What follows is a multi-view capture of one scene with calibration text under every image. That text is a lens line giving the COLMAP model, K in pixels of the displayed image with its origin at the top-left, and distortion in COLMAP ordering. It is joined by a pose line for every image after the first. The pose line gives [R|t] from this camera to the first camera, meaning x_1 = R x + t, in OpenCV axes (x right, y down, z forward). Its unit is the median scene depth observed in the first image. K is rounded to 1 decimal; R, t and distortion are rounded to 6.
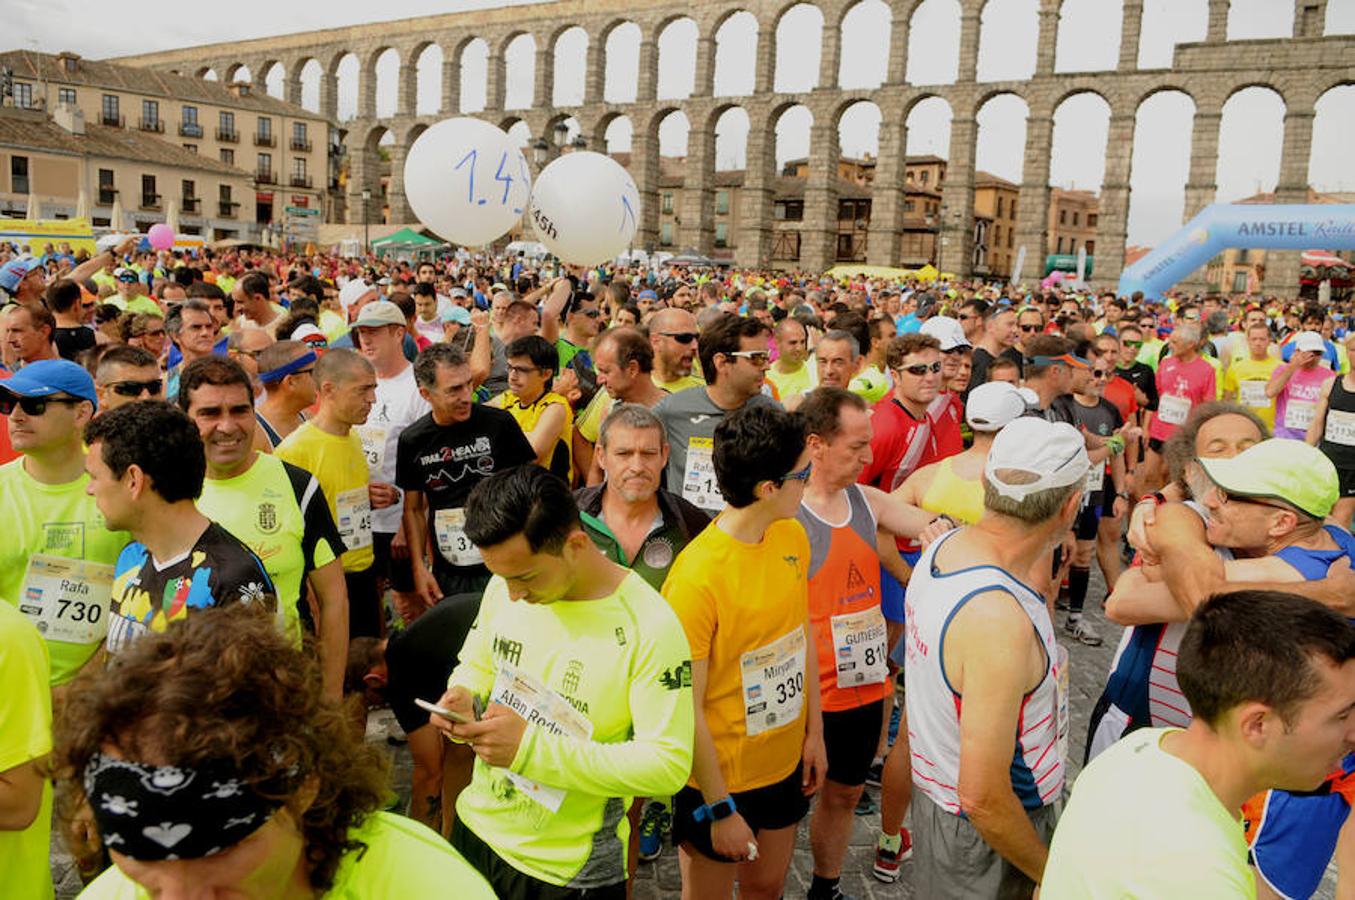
lens RADIAL K [[1027.0, 0, 676.8], [0, 1027.0, 450.3], [0, 0, 1]] dist [-0.011755, -0.042125]
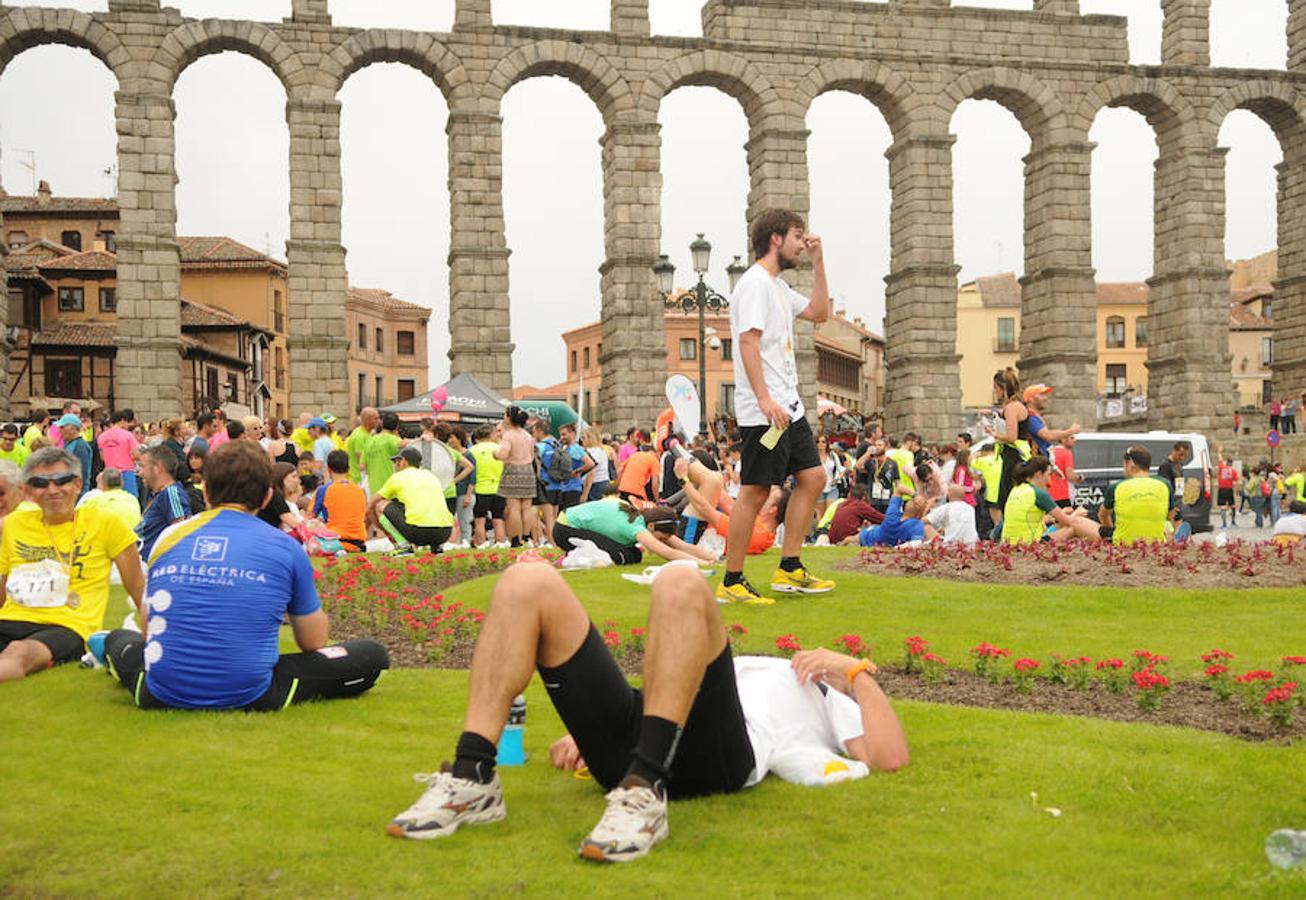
lens RADIAL K [[1615.4, 0, 667.5], [0, 1615.4, 532.4], [0, 0, 1]] dist [0.047938, 0.000000]
pose [[0.756617, -0.057379, 0.651336, -0.076243], [0.135700, 0.988233, -0.070576, -0.058444], [-0.639622, 0.141785, 0.755500, 0.353295]]
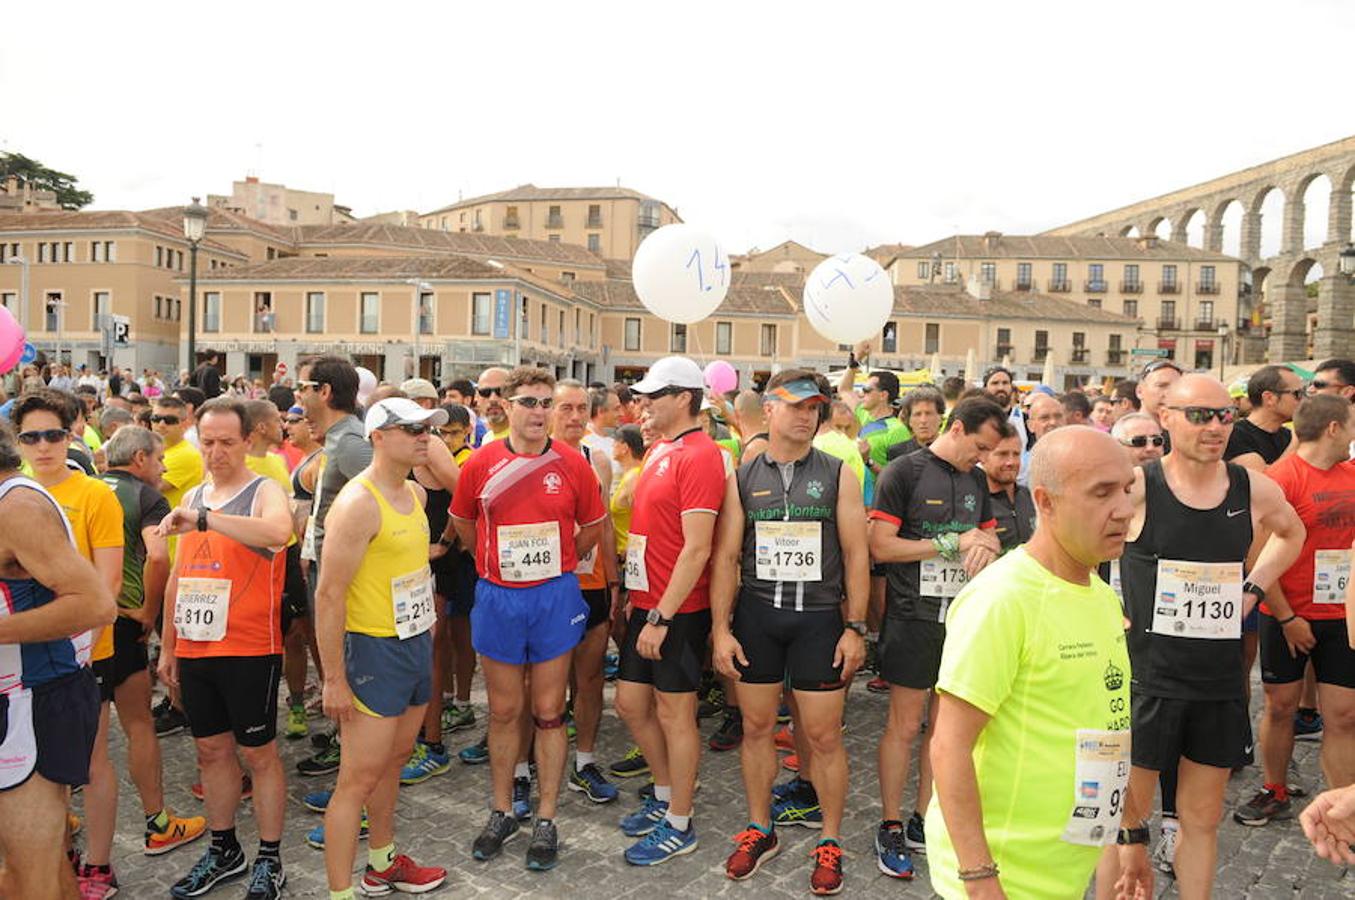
lens RADIAL K [[1027.0, 0, 678.2], [0, 1027.0, 447.2], [0, 0, 1]] dist [-0.011755, -0.042125]
pose [[0.639489, -0.006928, -0.768769, 0.058352], [-0.108597, 0.989119, -0.099248, 0.002519], [0.761091, 0.146954, 0.631779, 0.025926]]
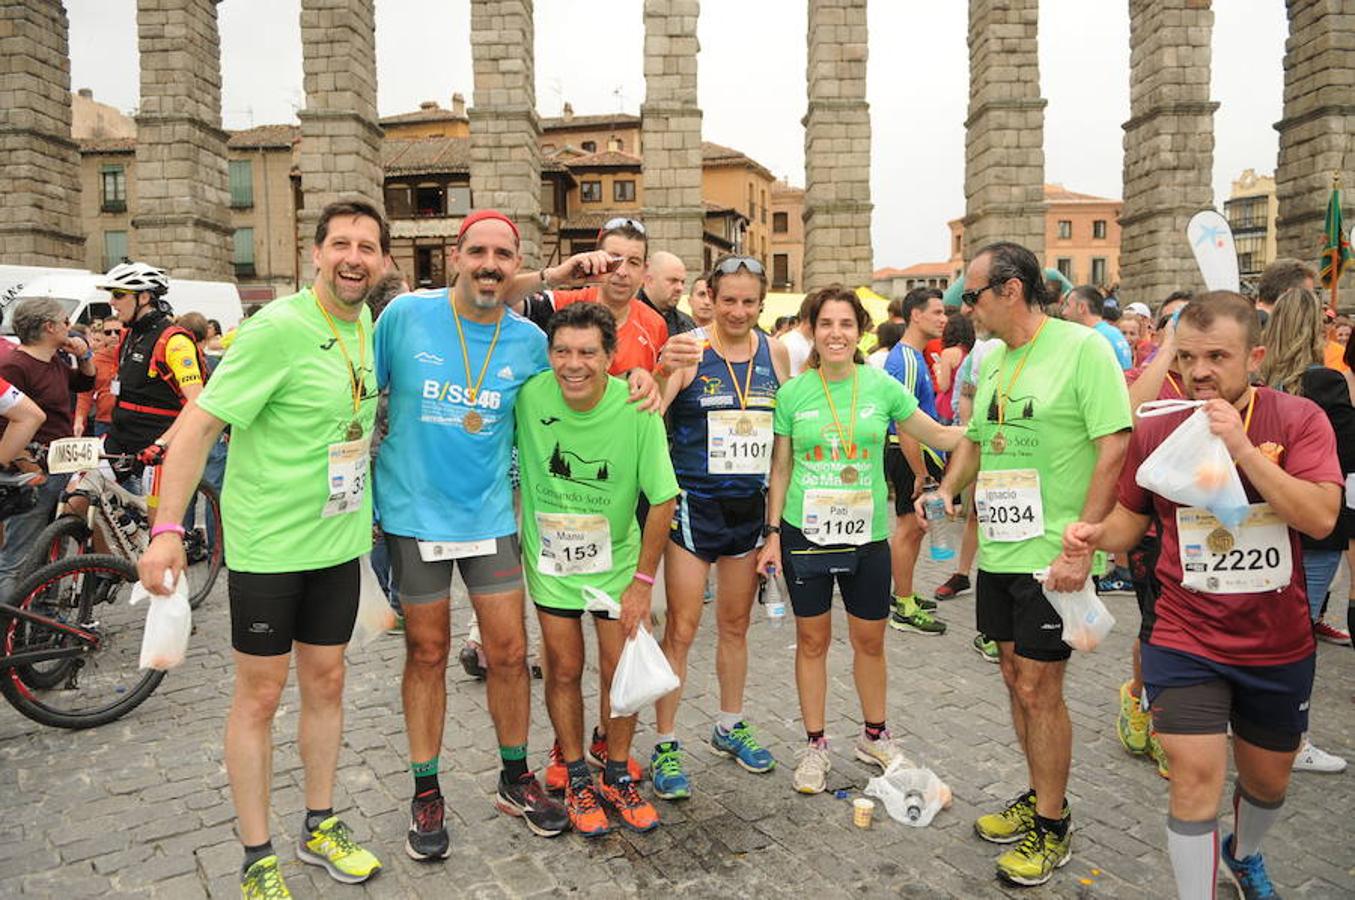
lens RADIAL K [[1027.0, 0, 687.8], [0, 1027.0, 447.5], [0, 0, 1]] dist [-0.011755, -0.042125]
pose [[0.891626, -0.091396, 0.443452, 0.011534], [0.114159, 0.993152, -0.024843, -0.105055], [-0.438145, 0.072775, 0.895954, 0.607806]]
